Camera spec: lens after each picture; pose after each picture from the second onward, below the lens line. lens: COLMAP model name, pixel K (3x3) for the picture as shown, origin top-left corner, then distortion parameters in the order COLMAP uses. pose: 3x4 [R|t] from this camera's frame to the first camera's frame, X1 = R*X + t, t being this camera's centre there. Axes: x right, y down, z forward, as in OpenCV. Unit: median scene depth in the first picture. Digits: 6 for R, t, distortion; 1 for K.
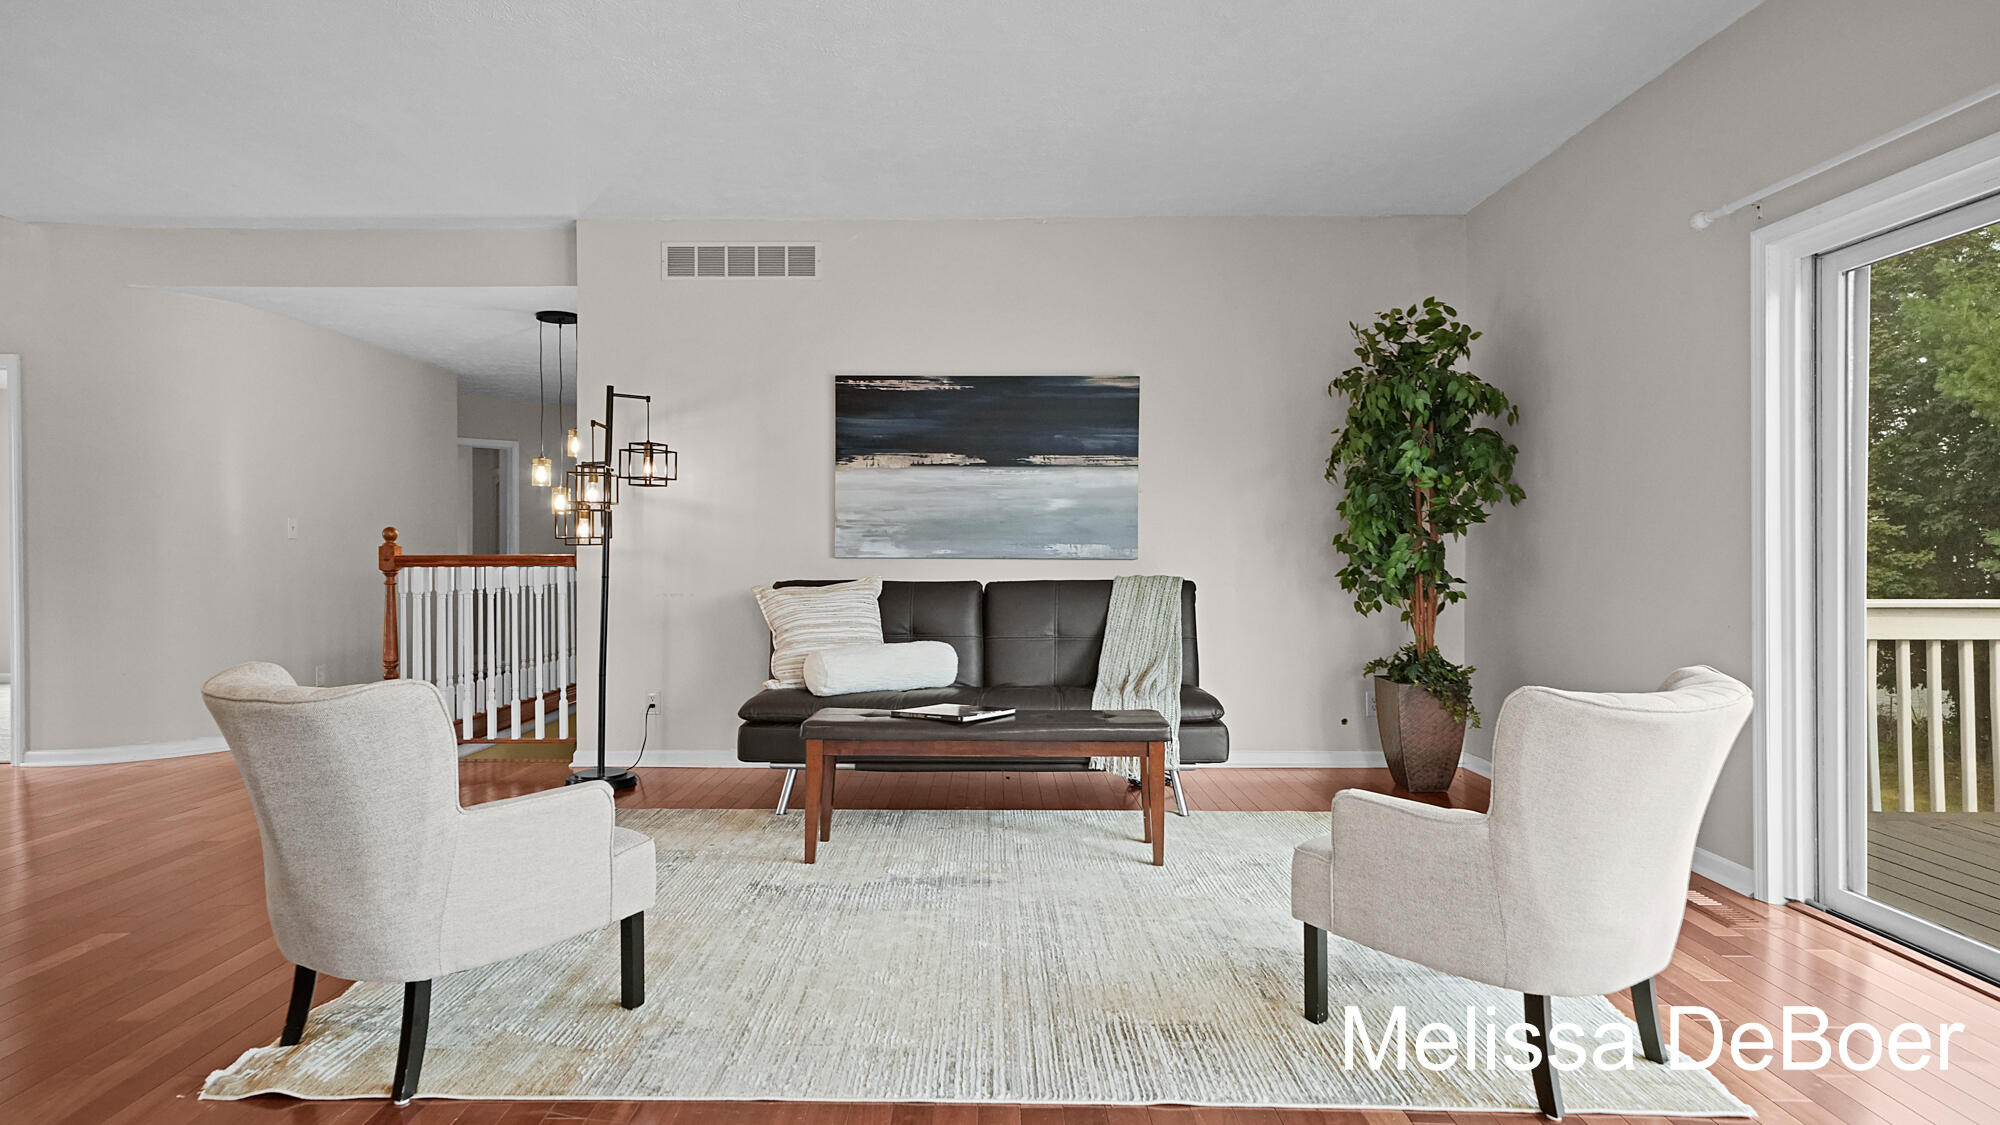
lens RADIAL K [[1064.5, 0, 998.5], [0, 1064.5, 557.0], [0, 0, 1]] dist [-0.003804, -0.000032]
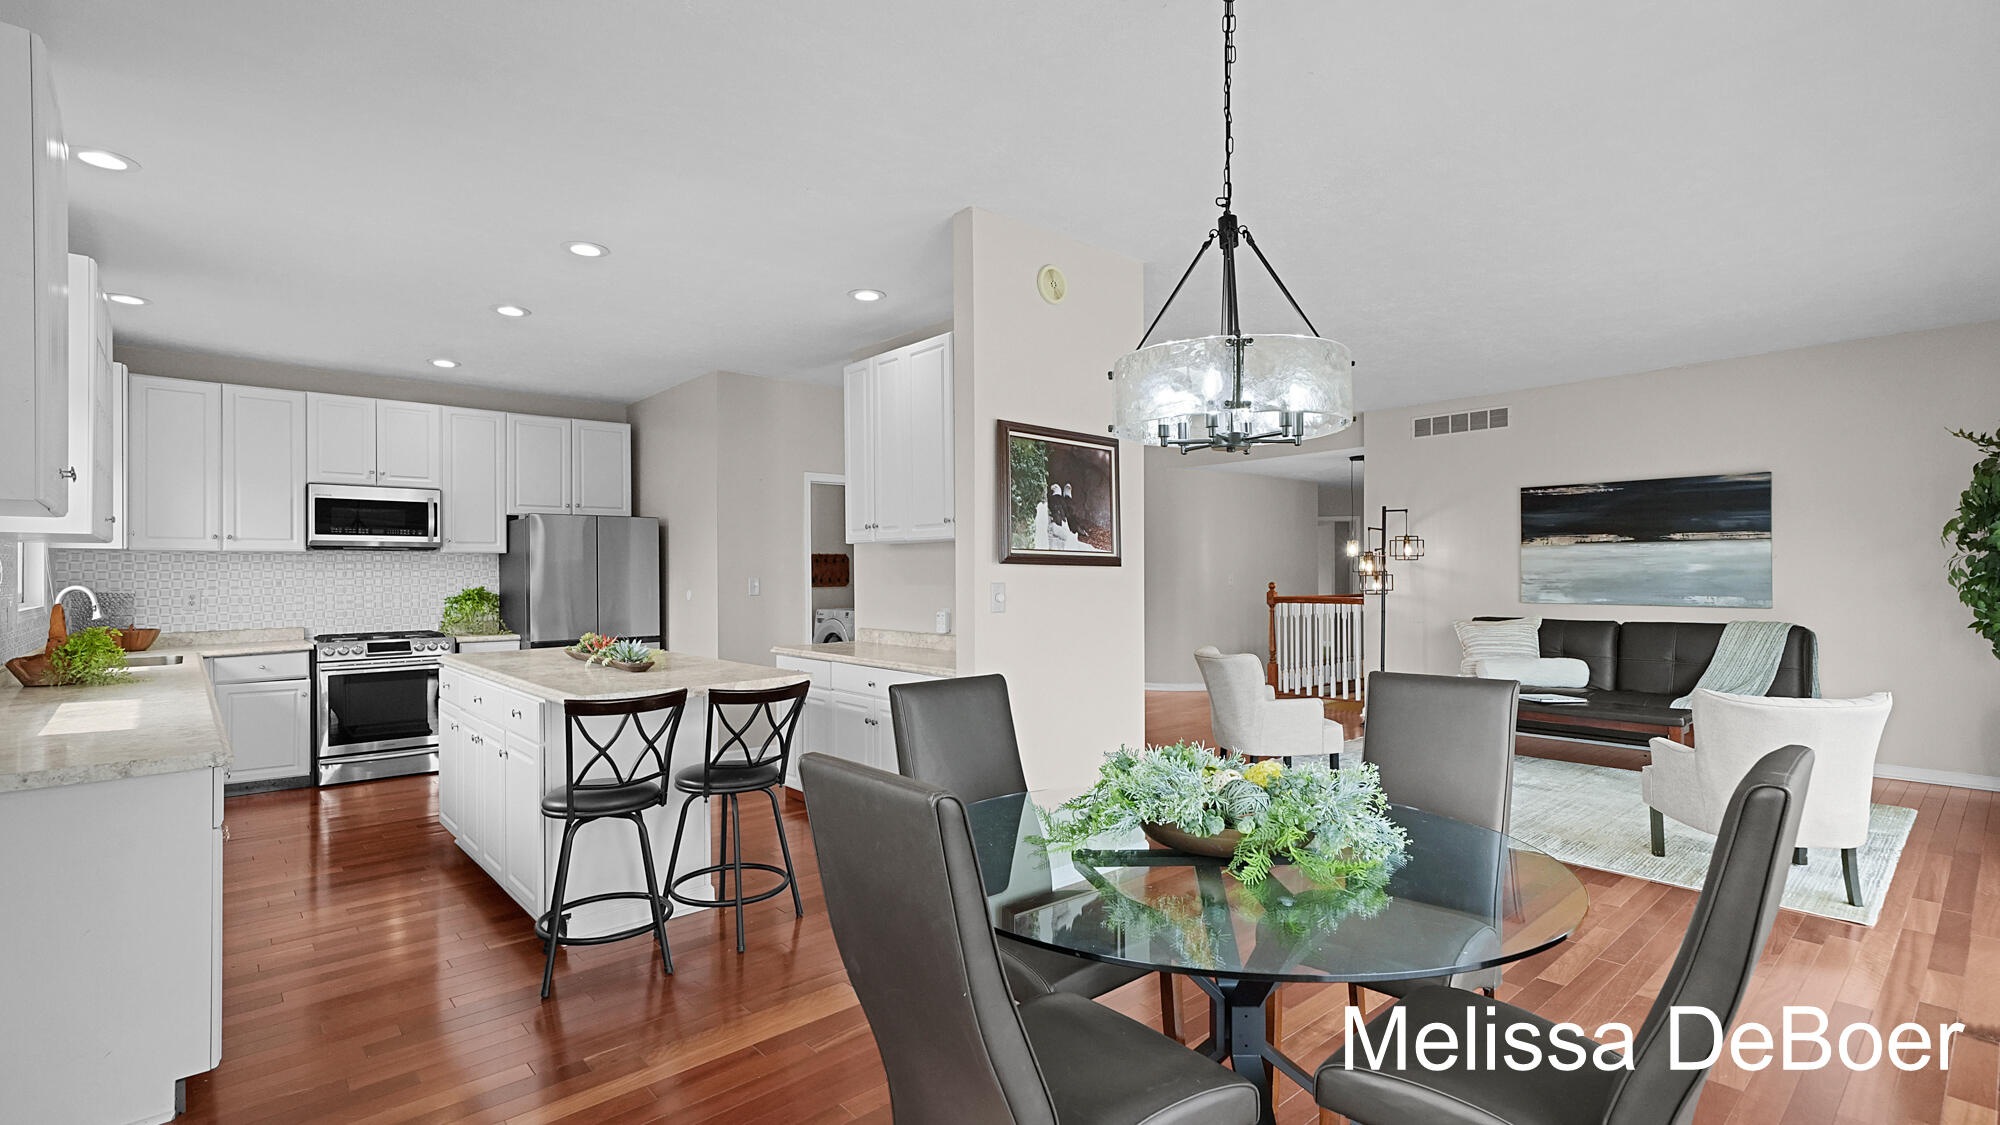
lens RADIAL K [[924.8, 0, 1001.6], [0, 924.8, 573.2], [0, 0, 1]] dist [0.012117, 0.000312]
pose [[0.660368, -0.001173, -0.750941, 0.374344], [0.002591, 0.999996, 0.000716, -0.045957], [0.750938, -0.002419, 0.660369, -0.495894]]
